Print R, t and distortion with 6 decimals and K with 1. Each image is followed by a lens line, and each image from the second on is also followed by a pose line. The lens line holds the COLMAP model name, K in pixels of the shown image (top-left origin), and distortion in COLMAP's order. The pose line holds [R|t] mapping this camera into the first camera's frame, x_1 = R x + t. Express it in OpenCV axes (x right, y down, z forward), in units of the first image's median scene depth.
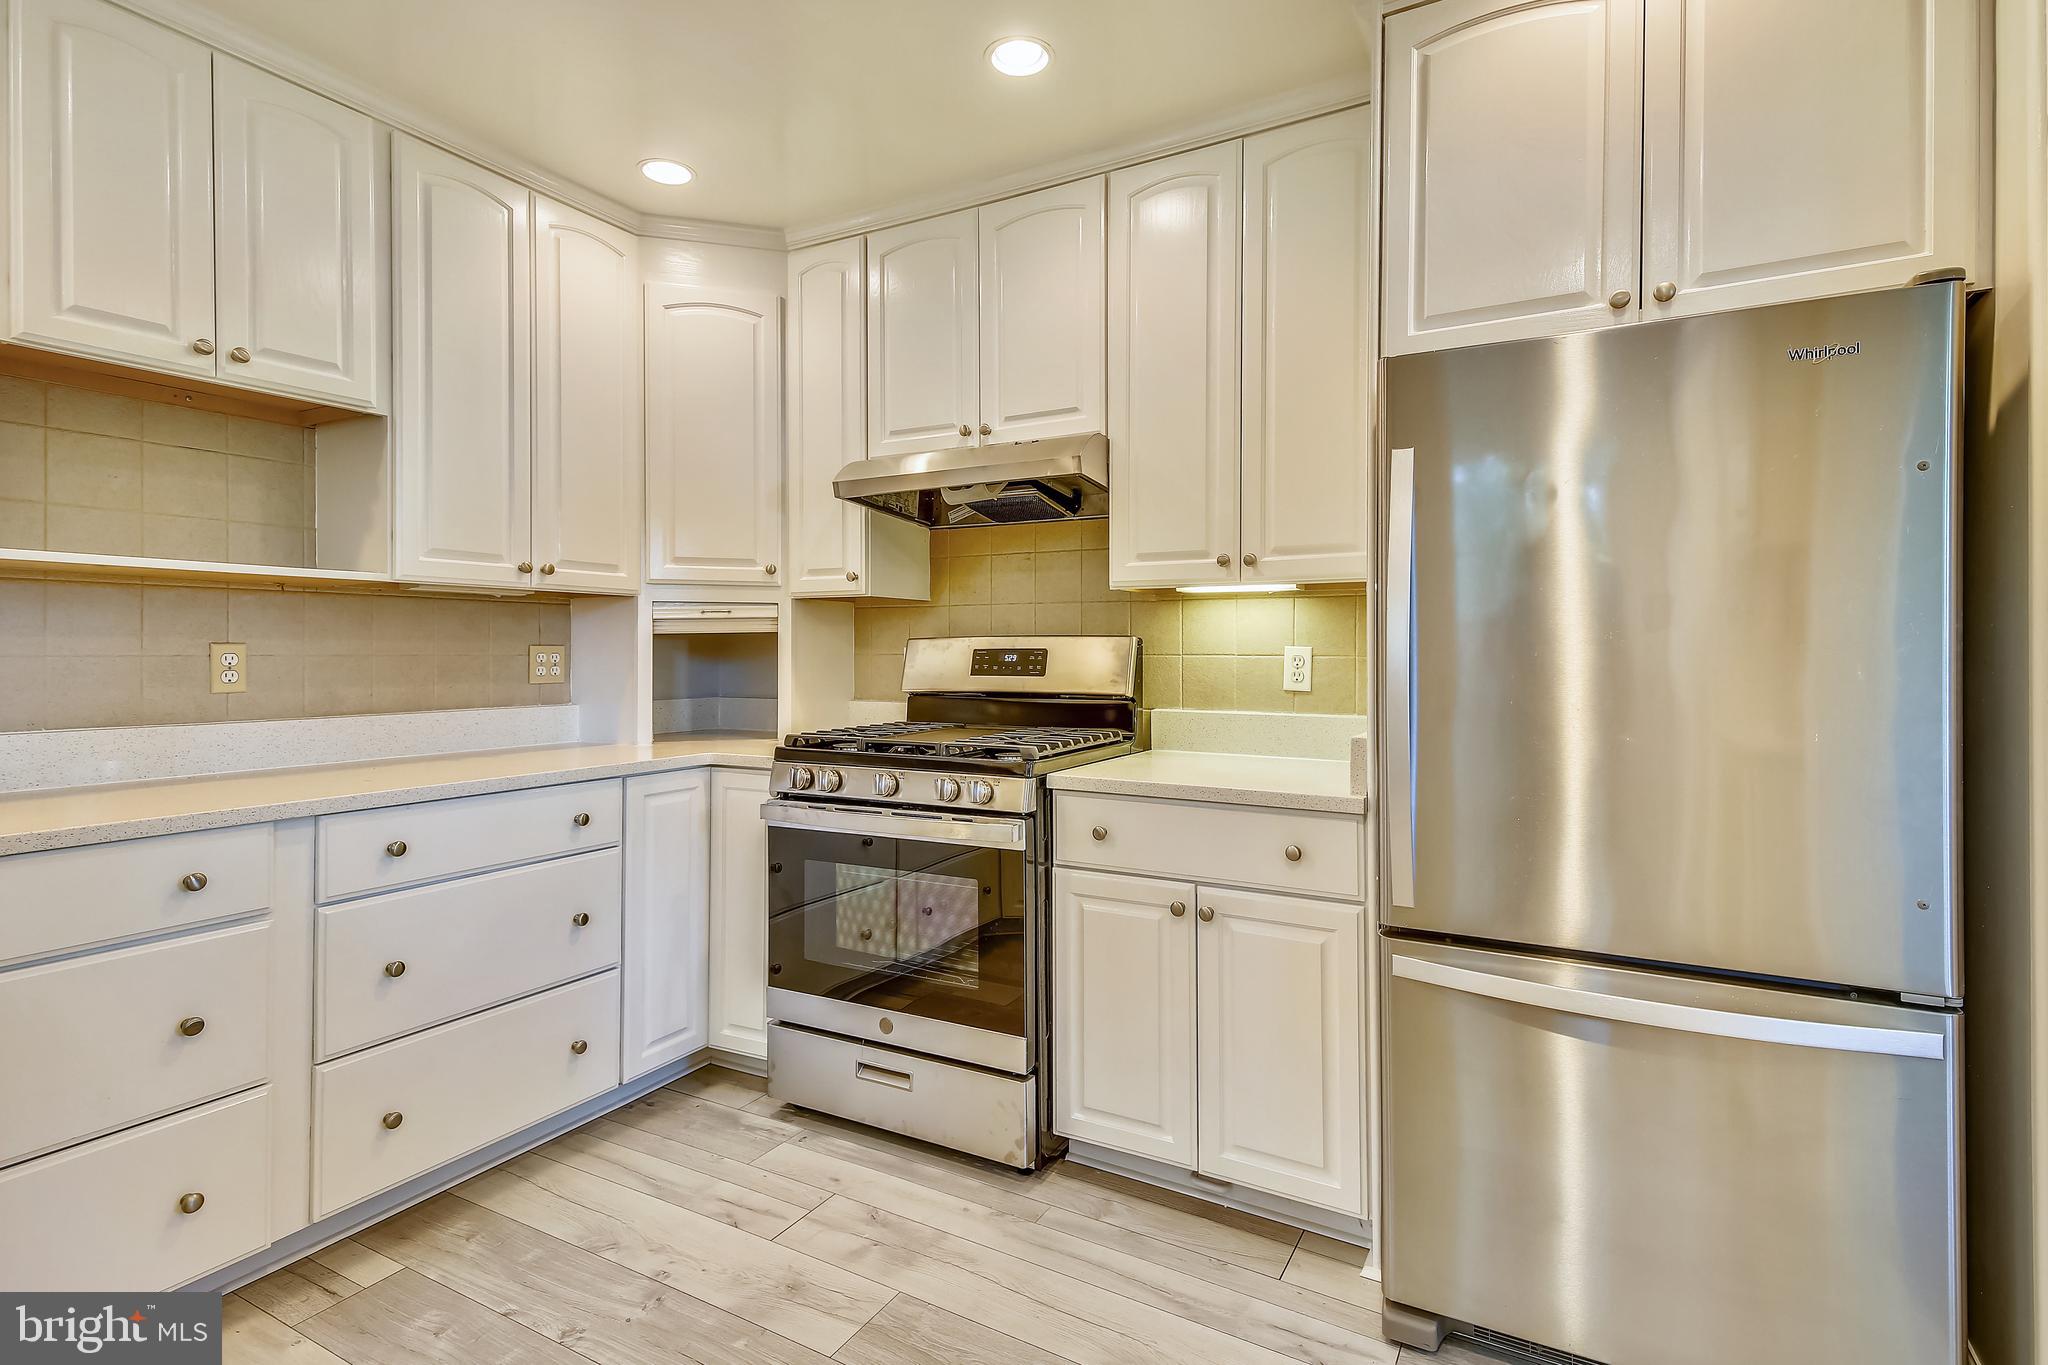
lens RADIAL K [[1002.3, 0, 1048.0], [0, 1002.3, 657.0], [0, 0, 1]] dist [0.026379, -0.009461]
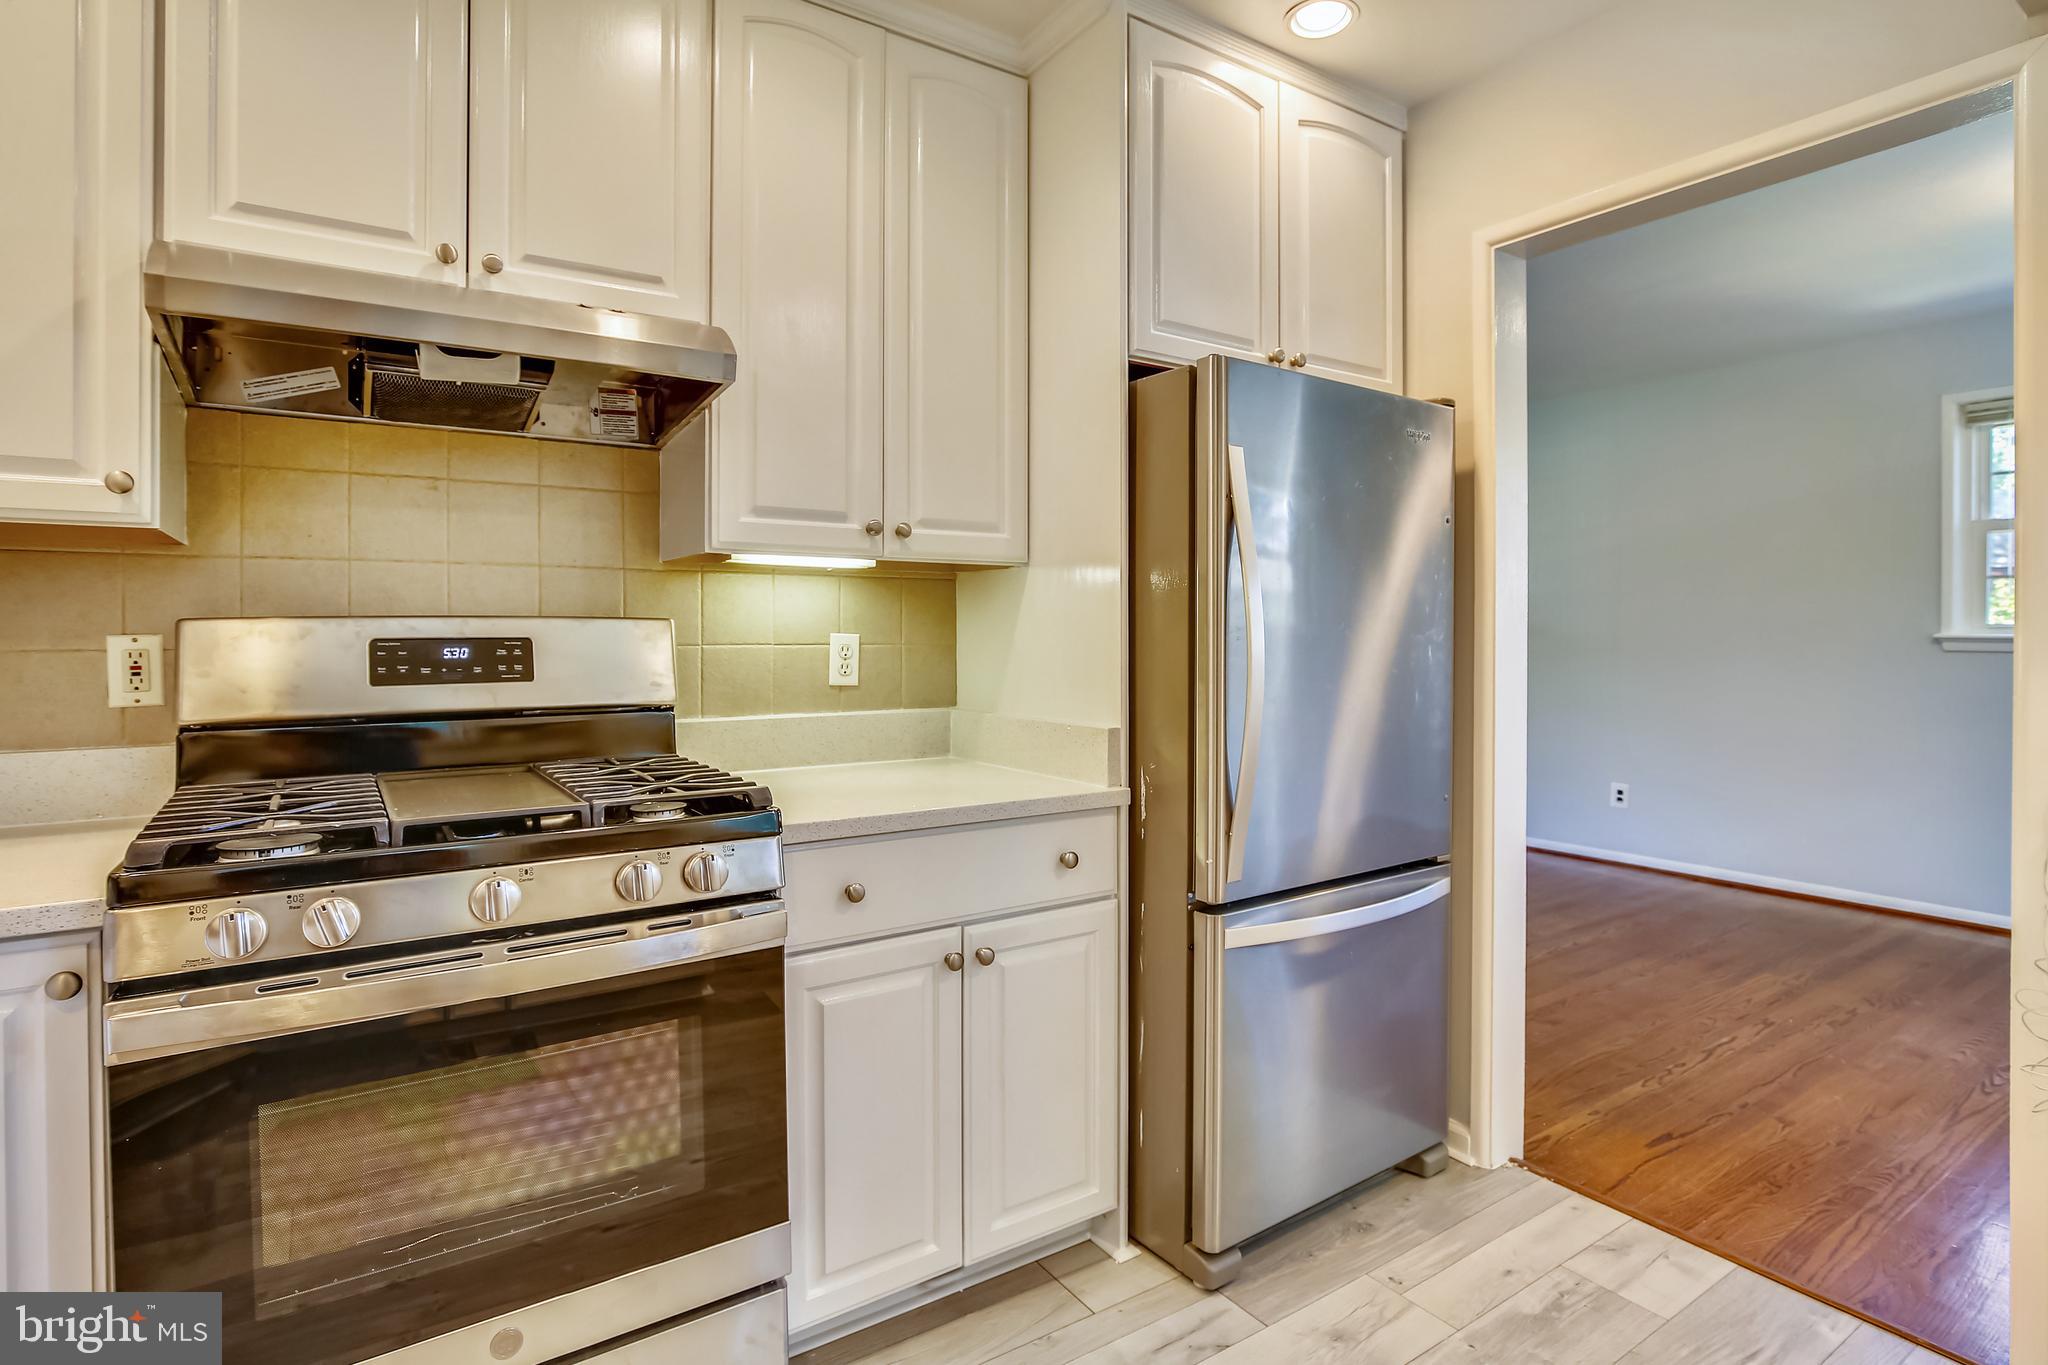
lens RADIAL K [[1033.6, 0, 1066.0], [0, 1033.6, 641.6], [0, 0, 1]] dist [-0.023494, 0.005328]
pose [[0.446451, -0.006940, 0.894781, -0.468333], [0.007949, 0.999961, 0.003790, -0.005992], [-0.894773, 0.005420, 0.446489, 0.454410]]
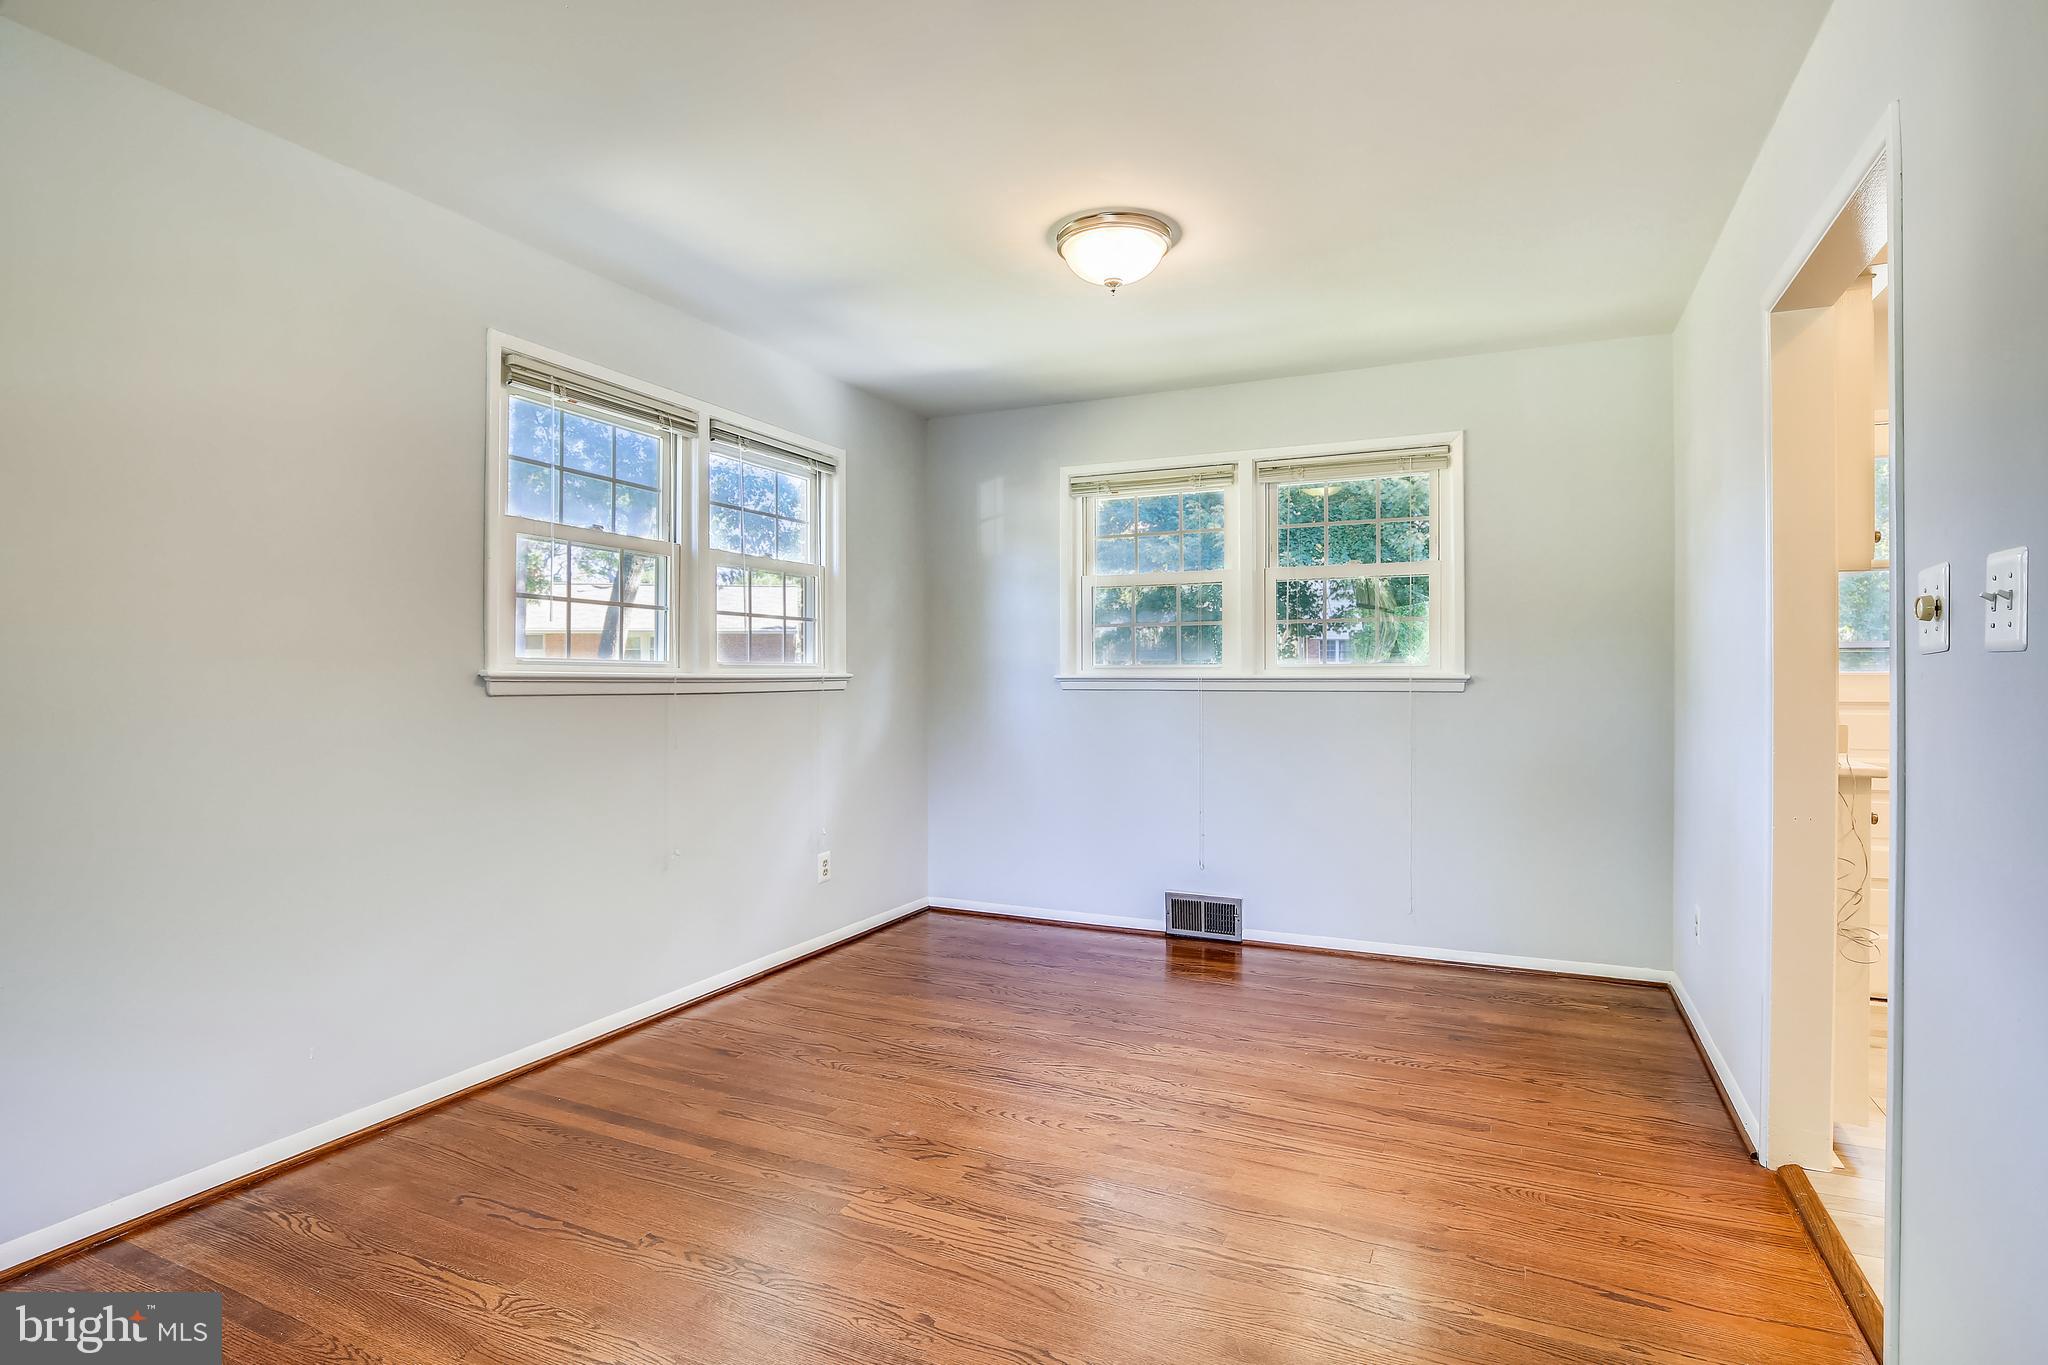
lens RADIAL K [[1033.6, 0, 1020.2], [0, 1033.6, 686.5], [0, 0, 1]] dist [-0.023494, 0.005328]
pose [[-0.998240, 0.001194, -0.059285, 1.111097], [0.000675, 0.999961, 0.008772, 0.007343], [0.059293, 0.008717, -0.998203, 1.099553]]
